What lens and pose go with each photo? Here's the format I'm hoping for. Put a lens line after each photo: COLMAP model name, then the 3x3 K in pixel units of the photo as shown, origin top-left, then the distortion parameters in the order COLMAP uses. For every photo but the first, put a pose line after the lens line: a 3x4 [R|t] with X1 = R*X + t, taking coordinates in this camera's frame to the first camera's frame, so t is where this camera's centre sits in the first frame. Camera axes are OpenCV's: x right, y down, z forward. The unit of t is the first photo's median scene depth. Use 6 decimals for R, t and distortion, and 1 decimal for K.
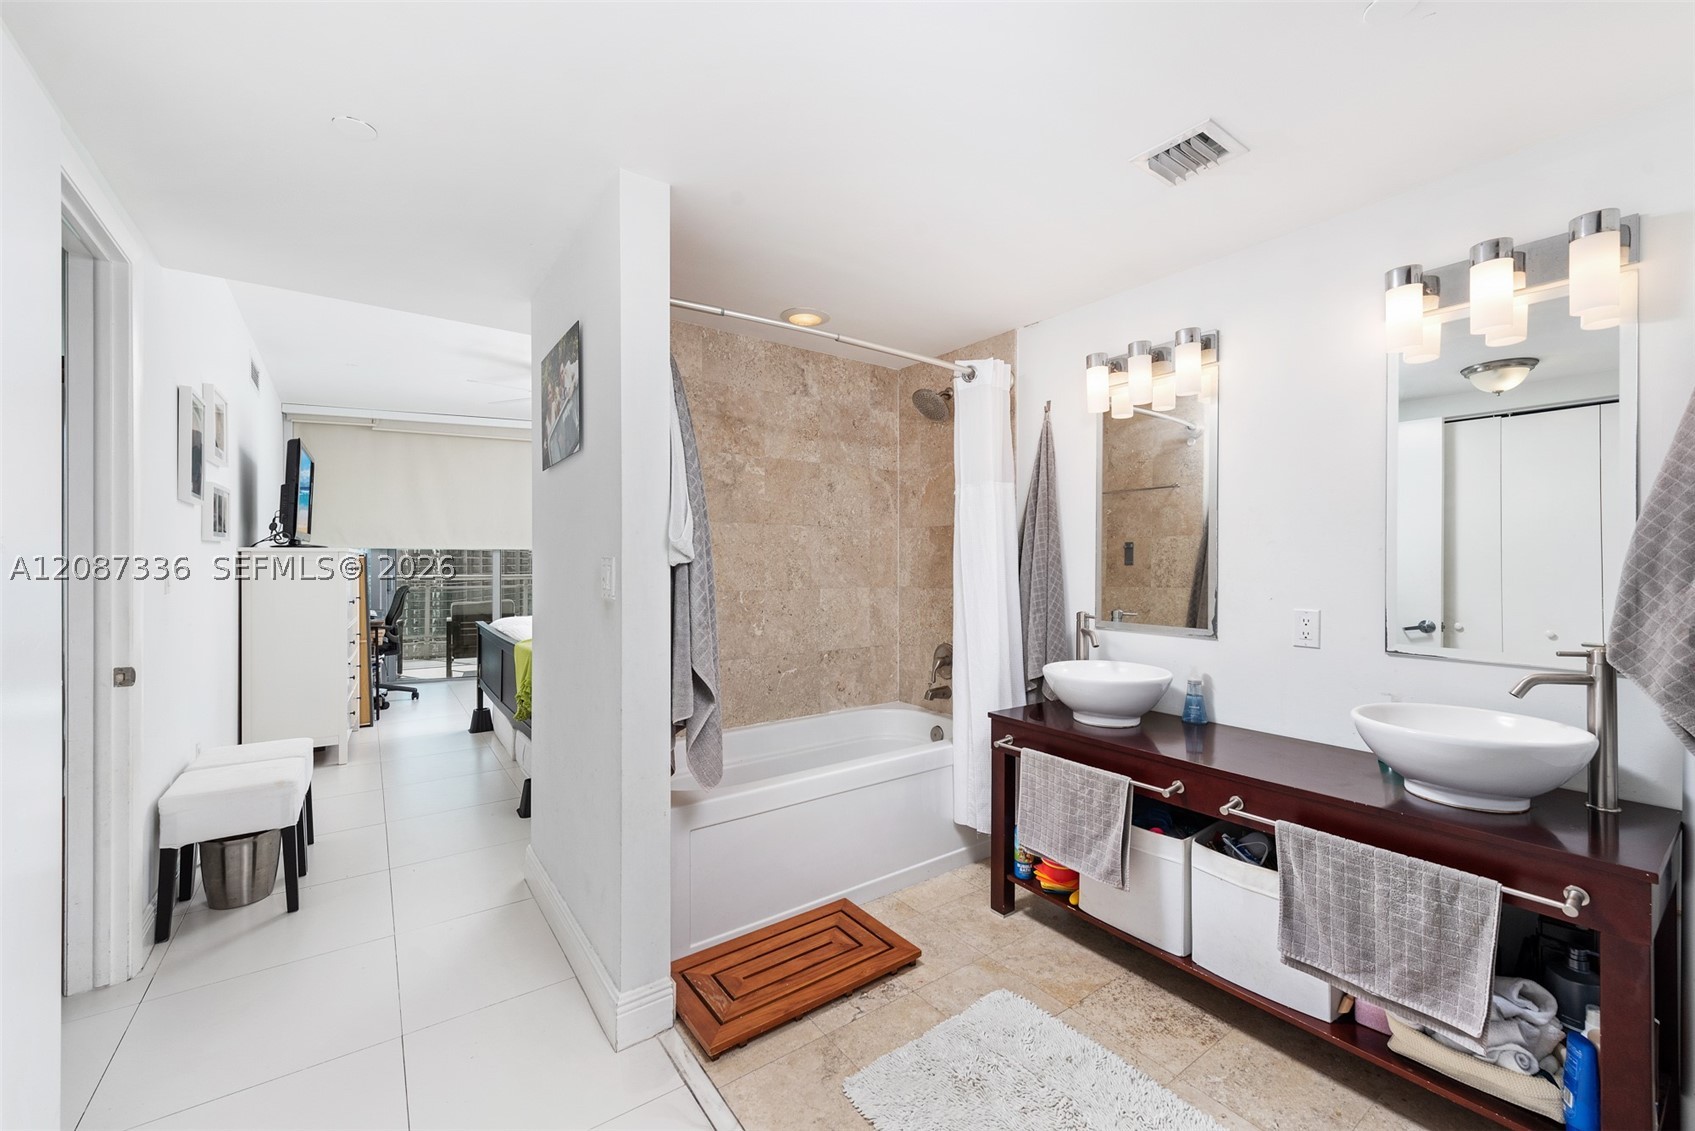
lens RADIAL K [[681.2, 0, 856.9], [0, 681.2, 559.6], [0, 0, 1]] dist [-0.000286, -0.000203]
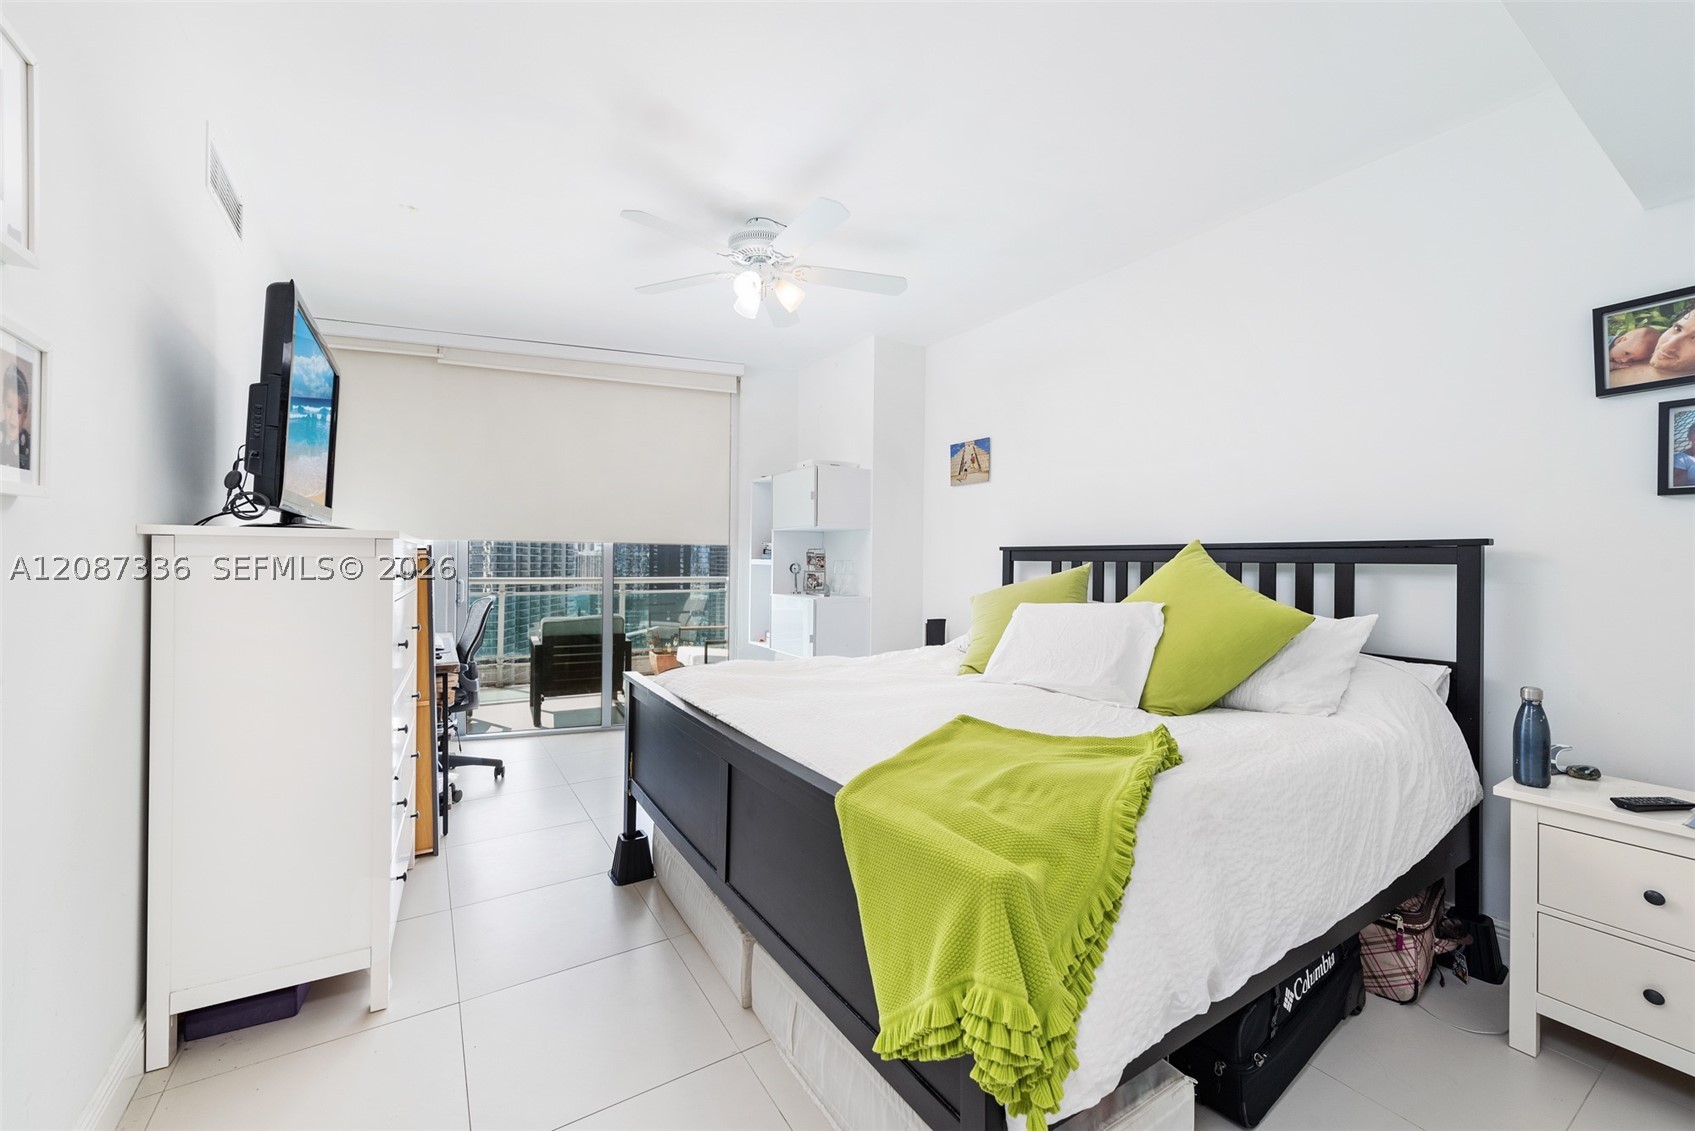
lens RADIAL K [[681.2, 0, 856.9], [0, 681.2, 559.6], [0, 0, 1]] dist [-0.000286, -0.000203]
pose [[0.998447, 0.008893, -0.054999, -0.345132], [-0.008940, 0.999960, -0.000616, -0.000104], [0.054991, 0.001106, 0.998486, 0.468757]]
